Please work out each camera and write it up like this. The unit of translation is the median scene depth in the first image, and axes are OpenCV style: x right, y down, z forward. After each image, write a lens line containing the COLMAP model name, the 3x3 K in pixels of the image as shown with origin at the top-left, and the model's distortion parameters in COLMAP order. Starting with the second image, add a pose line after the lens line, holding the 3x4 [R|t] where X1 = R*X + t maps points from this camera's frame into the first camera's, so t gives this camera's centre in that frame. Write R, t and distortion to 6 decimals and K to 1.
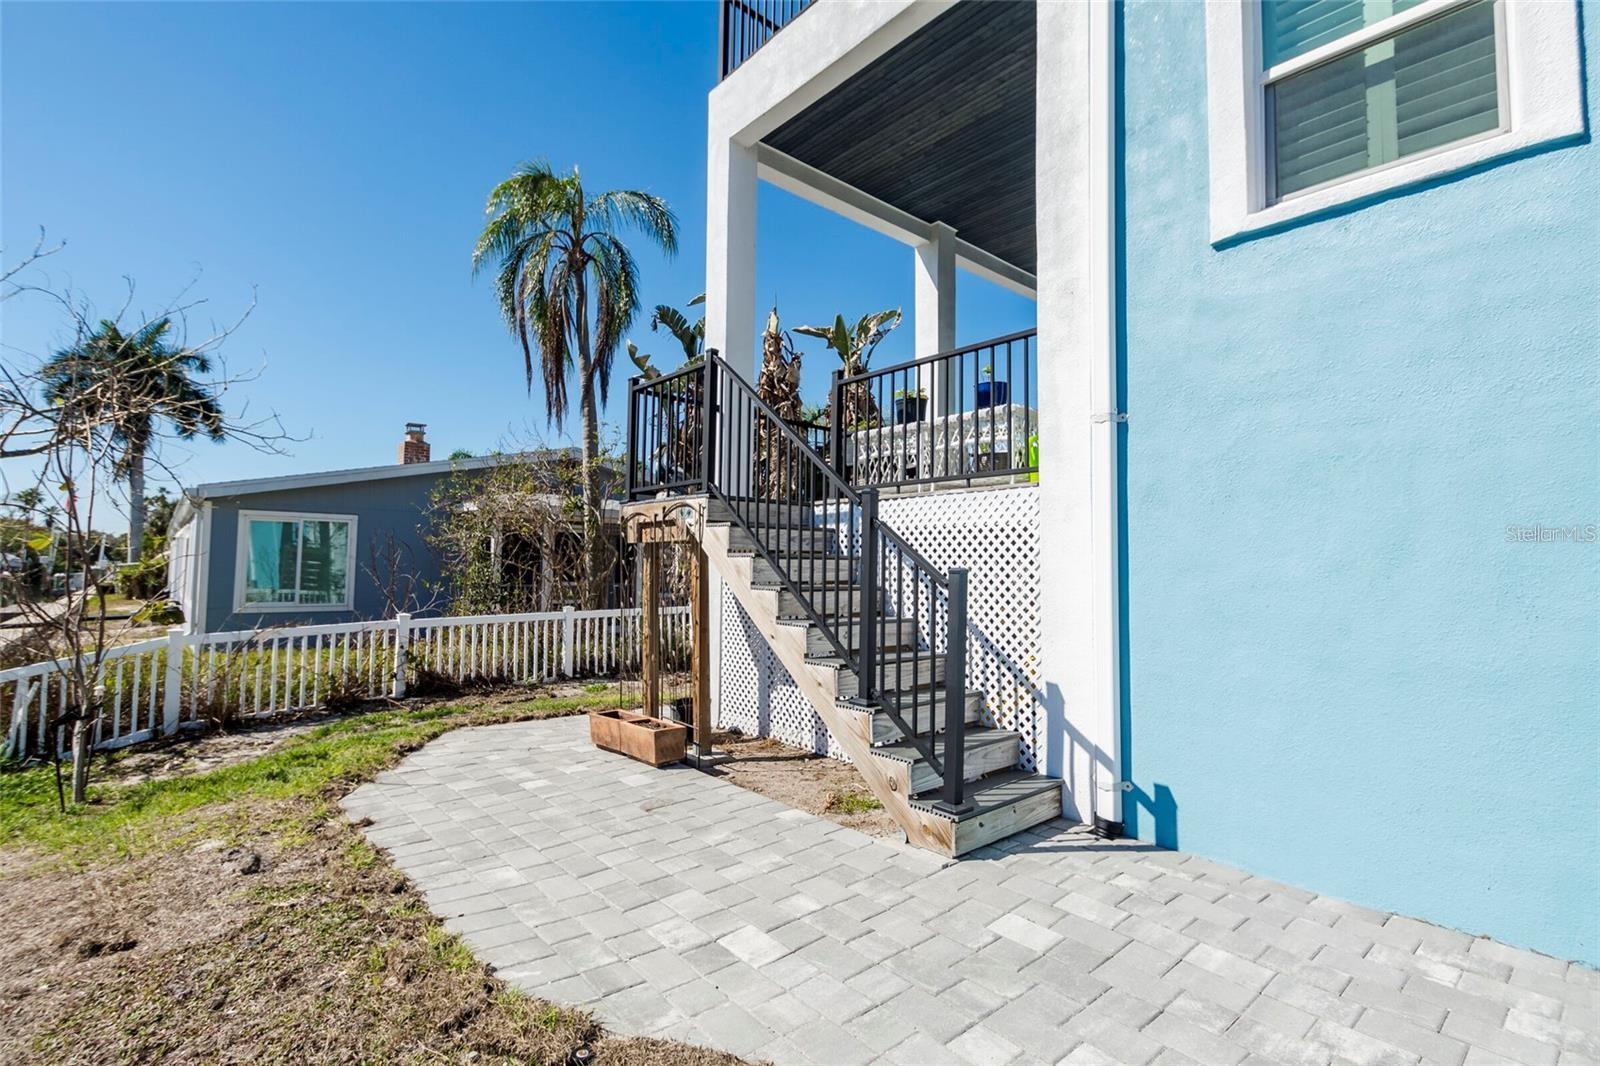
lens RADIAL K [[734.2, 0, 800.0], [0, 734.2, 533.0], [0, 0, 1]] dist [0.000601, -0.000043]
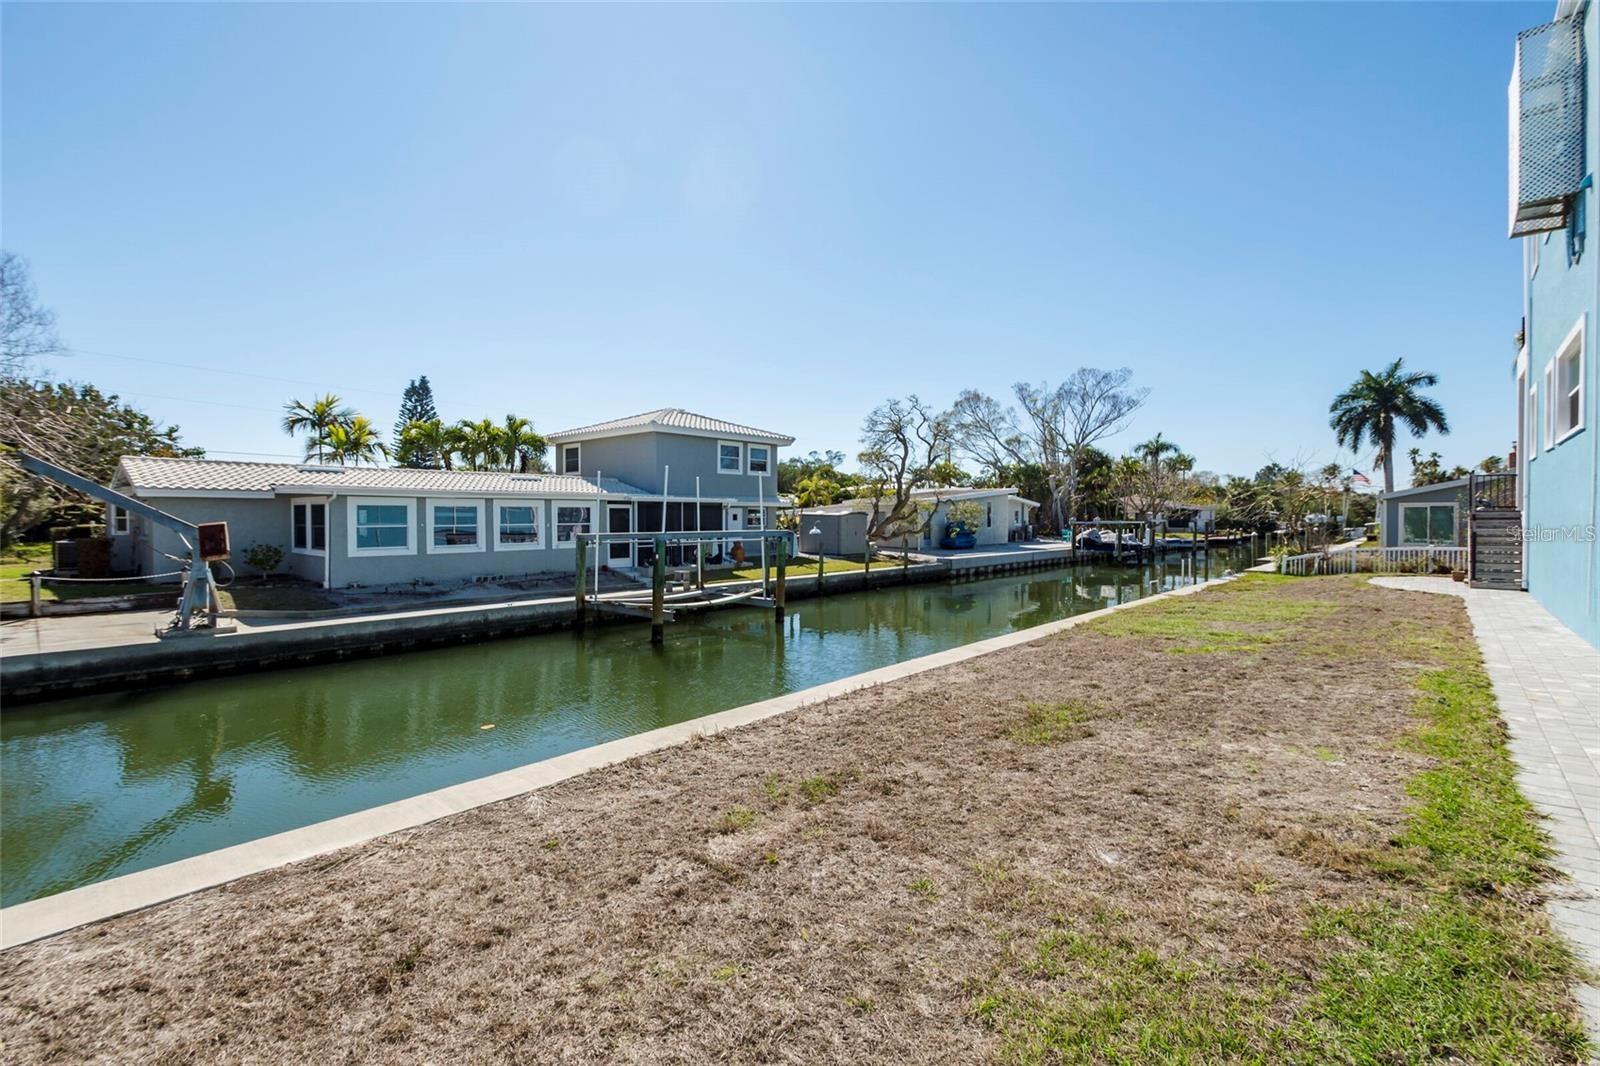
lens RADIAL K [[748.0, 0, 800.0], [0, 748.0, 533.0], [0, 0, 1]] dist [0.002104, -0.000587]
pose [[0.141304, 0.003740, -0.989959, 0.438150], [0.052105, 0.998579, 0.011210, -0.021834], [0.988594, -0.053165, 0.140908, -0.404594]]
